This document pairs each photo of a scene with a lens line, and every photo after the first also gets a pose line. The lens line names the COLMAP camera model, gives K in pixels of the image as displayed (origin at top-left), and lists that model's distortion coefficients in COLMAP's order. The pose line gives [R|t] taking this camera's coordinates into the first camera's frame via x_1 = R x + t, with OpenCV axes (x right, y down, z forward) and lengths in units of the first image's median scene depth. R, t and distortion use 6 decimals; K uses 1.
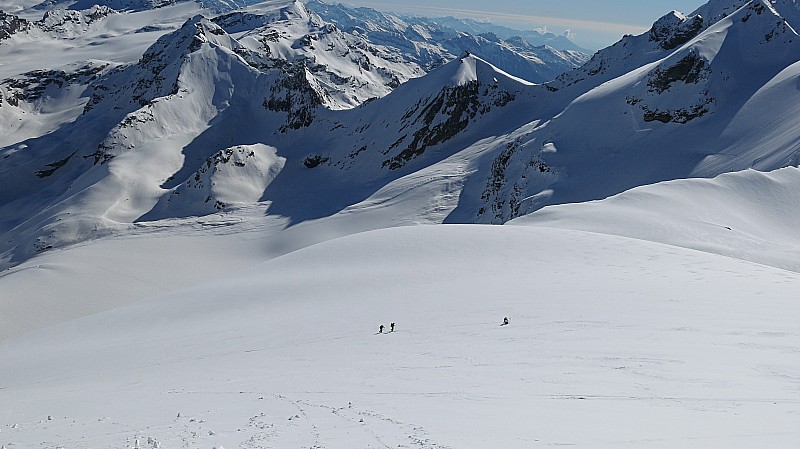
lens RADIAL K [[647.4, 0, 400.0], [0, 647.4, 224.5], [0, 0, 1]] dist [-0.006798, -0.002167]
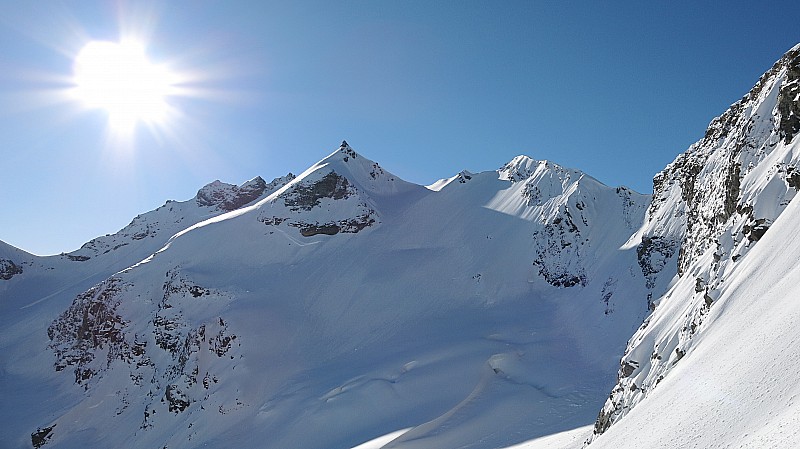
lens RADIAL K [[647.4, 0, 400.0], [0, 647.4, 224.5], [0, 0, 1]] dist [-0.006798, -0.002167]
pose [[0.635286, 0.102558, 0.765437, -0.134797], [0.210575, 0.930583, -0.299455, 0.074384], [-0.743014, 0.351422, 0.569590, 0.305227]]
